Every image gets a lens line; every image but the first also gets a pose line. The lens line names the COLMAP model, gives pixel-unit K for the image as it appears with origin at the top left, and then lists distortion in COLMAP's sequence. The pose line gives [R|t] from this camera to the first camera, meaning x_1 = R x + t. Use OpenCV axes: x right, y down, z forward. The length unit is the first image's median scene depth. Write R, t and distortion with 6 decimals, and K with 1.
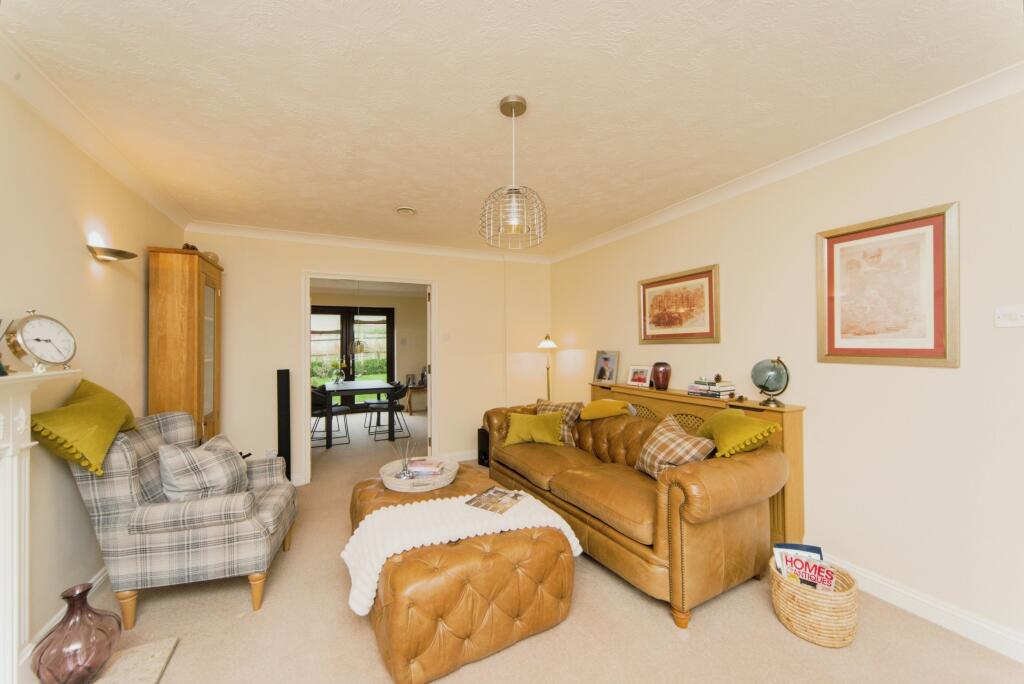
lens RADIAL K [[379.4, 0, 508.9], [0, 379.4, 345.5], [0, 0, 1]] dist [0.000392, 0.000056]
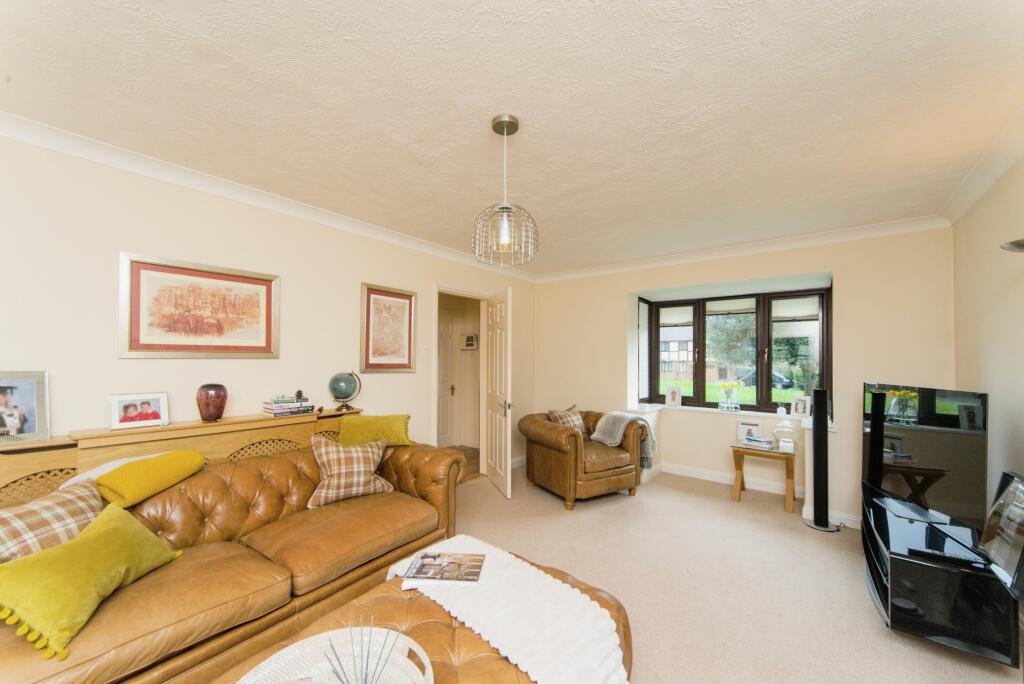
lens RADIAL K [[379.4, 0, 508.9], [0, 379.4, 345.5], [0, 0, 1]] dist [0.000392, 0.000056]
pose [[-0.421010, 0.043014, 0.906036, -0.600946], [-0.000697, 0.998859, -0.047744, 0.006425], [-0.907056, -0.020732, -0.420499, 0.940921]]
